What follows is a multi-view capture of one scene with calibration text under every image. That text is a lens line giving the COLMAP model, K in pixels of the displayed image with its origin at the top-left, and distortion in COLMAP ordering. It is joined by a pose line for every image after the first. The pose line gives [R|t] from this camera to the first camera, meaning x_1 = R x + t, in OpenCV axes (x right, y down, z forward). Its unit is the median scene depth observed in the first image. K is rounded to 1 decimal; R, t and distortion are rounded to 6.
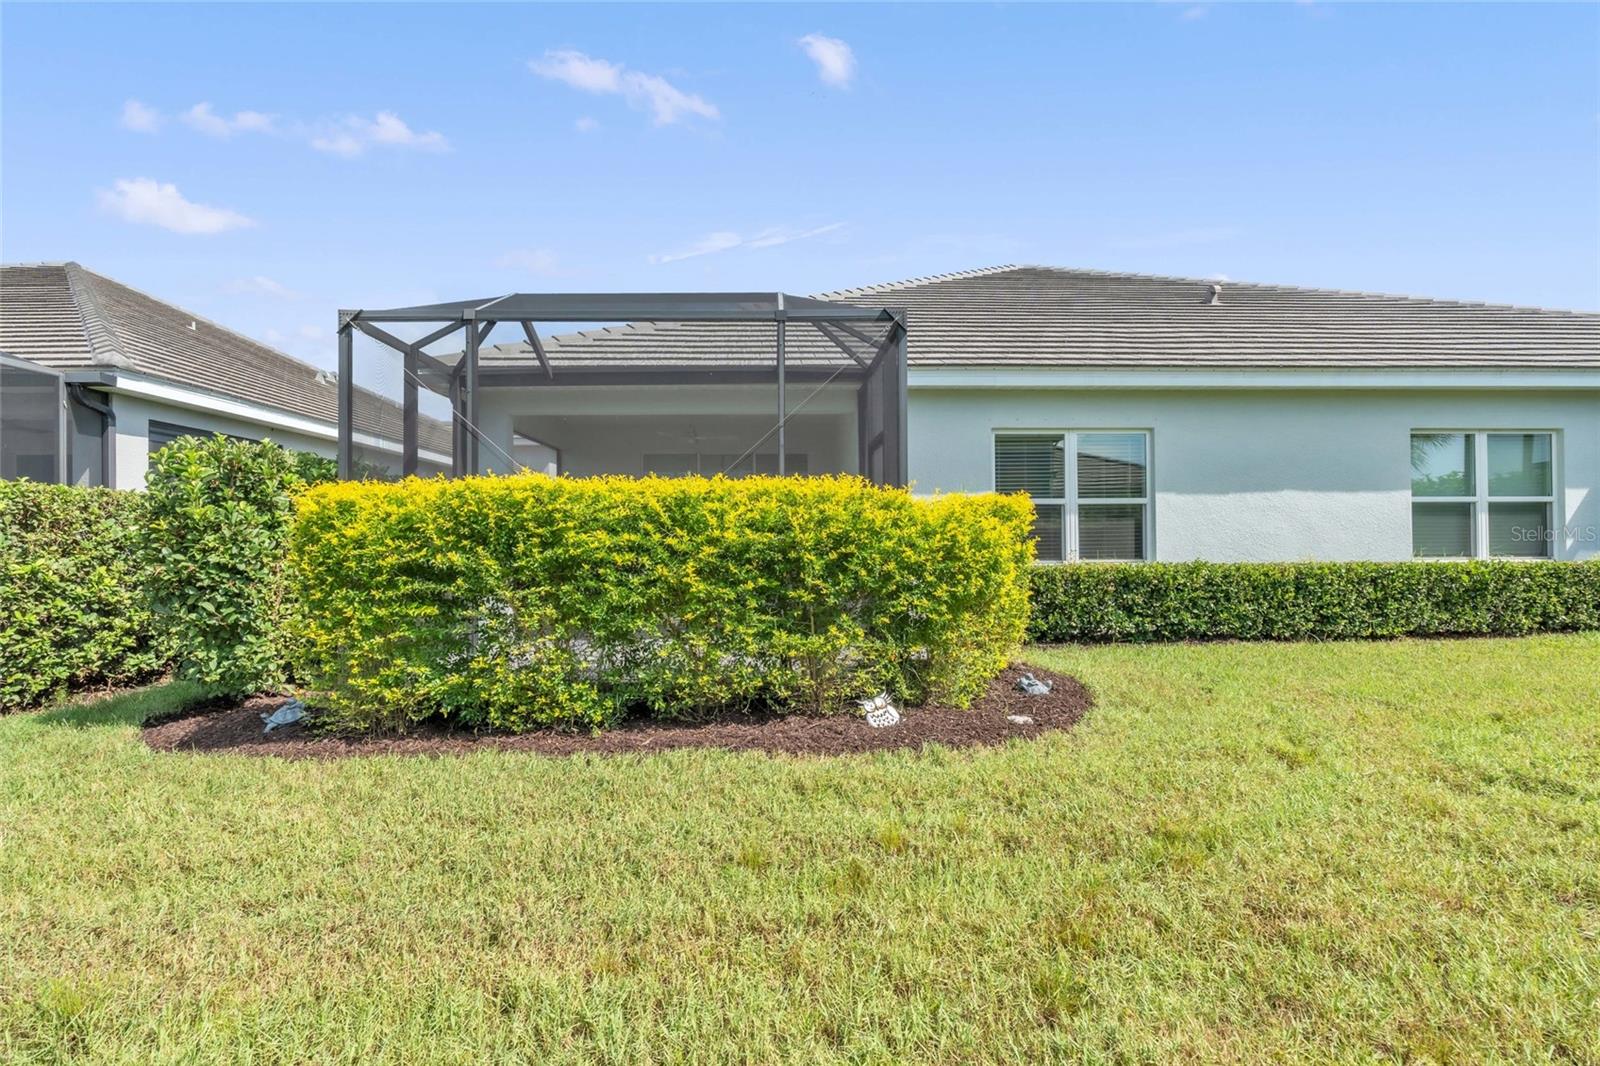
lens RADIAL K [[706.6, 0, 800.0], [0, 706.6, 533.0], [0, 0, 1]] dist [0.001102, 0.000139]
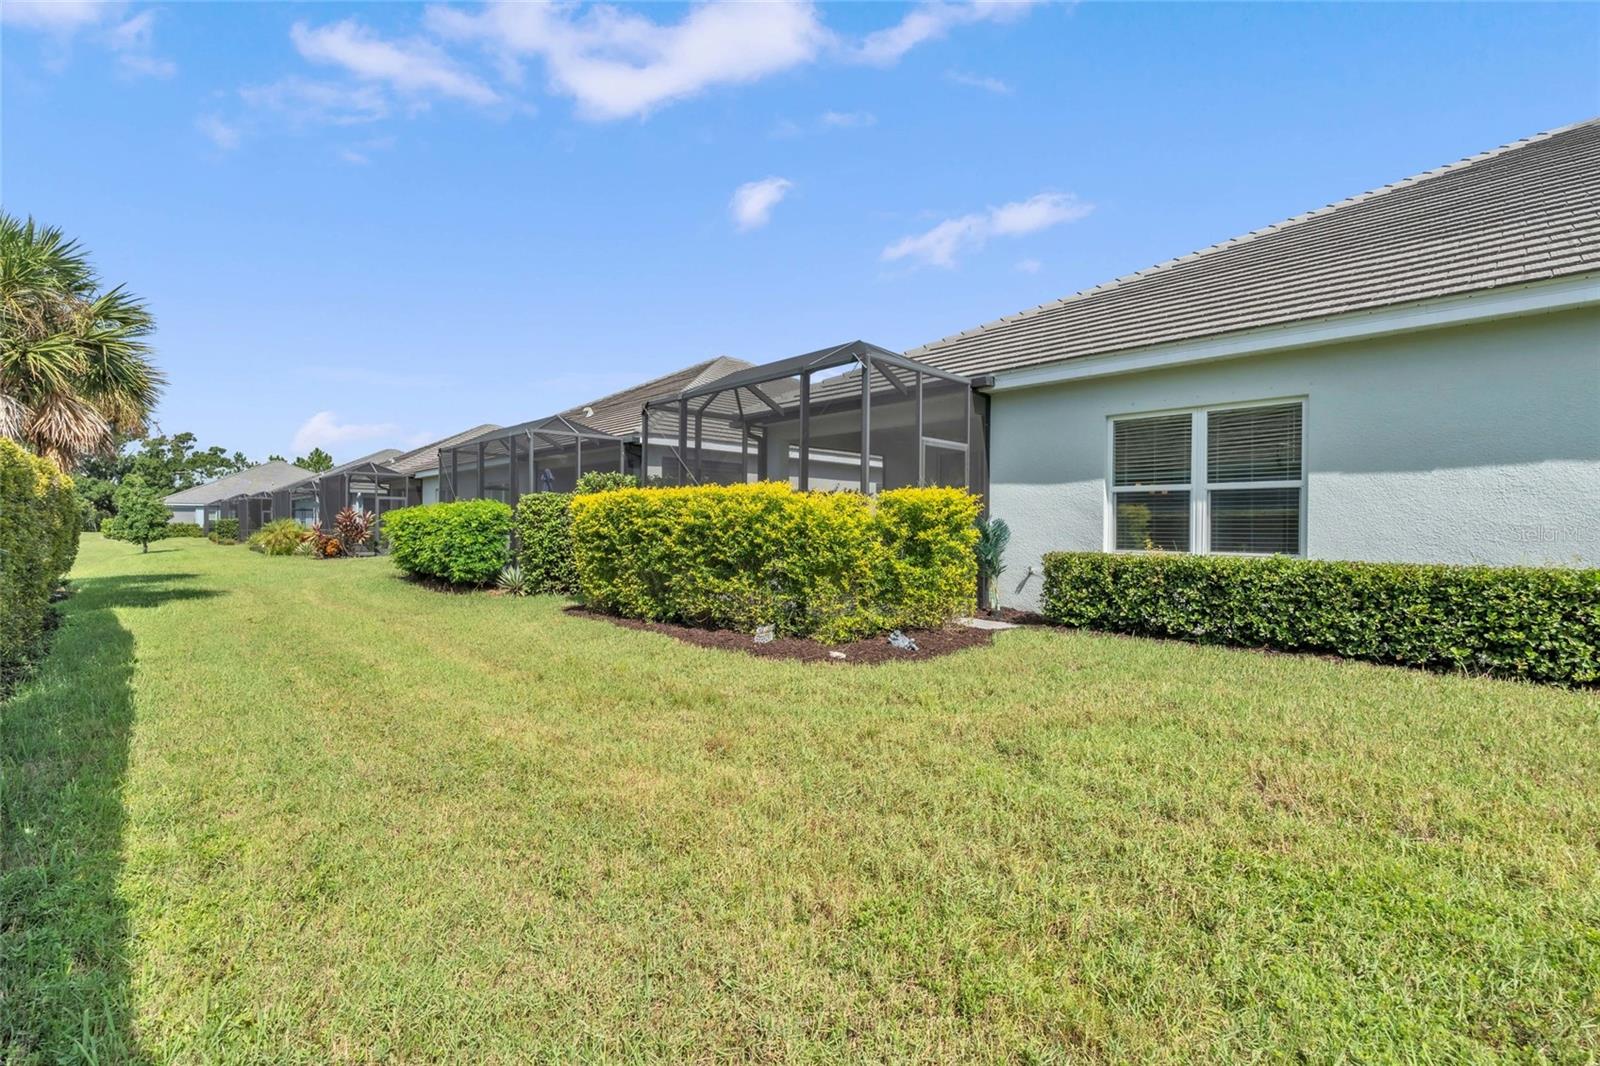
lens RADIAL K [[704.1, 0, 800.0], [0, 704.1, 533.0], [0, 0, 1]] dist [0.000021, 0.000050]
pose [[0.669632, 0.022124, -0.742363, 0.803546], [-0.006218, 0.999688, 0.024184, -0.004755], [0.742667, -0.011578, 0.669561, 0.013988]]
